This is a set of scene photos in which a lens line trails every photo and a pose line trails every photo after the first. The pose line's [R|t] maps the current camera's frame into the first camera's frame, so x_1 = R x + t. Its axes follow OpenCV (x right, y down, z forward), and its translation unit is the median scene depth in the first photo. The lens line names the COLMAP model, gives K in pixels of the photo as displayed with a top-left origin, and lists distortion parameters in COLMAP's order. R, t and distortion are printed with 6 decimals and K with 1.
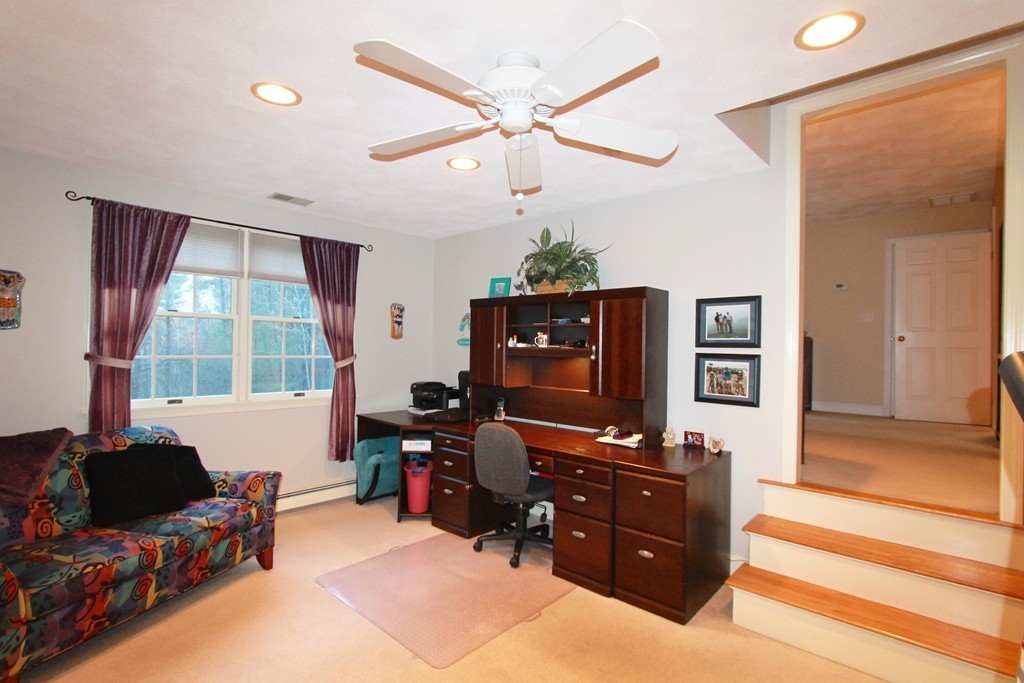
lens RADIAL K [[489.4, 0, 508.6], [0, 489.4, 342.9], [0, 0, 1]] dist [-0.015488, 0.000227]
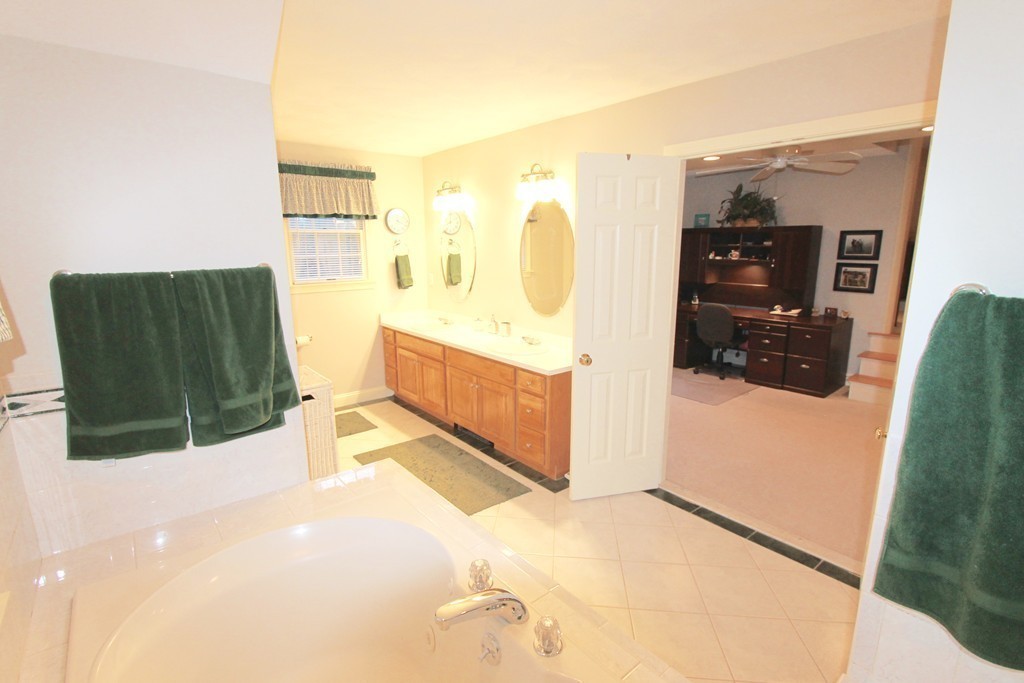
lens RADIAL K [[489.4, 0, 511.6], [0, 489.4, 346.3], [0, 0, 1]] dist [-0.015488, 0.000227]
pose [[0.989156, 0.000628, -0.146868, -0.506383], [0.031451, 0.975888, 0.215992, -0.097989], [0.143462, -0.218269, 0.965286, -0.897088]]
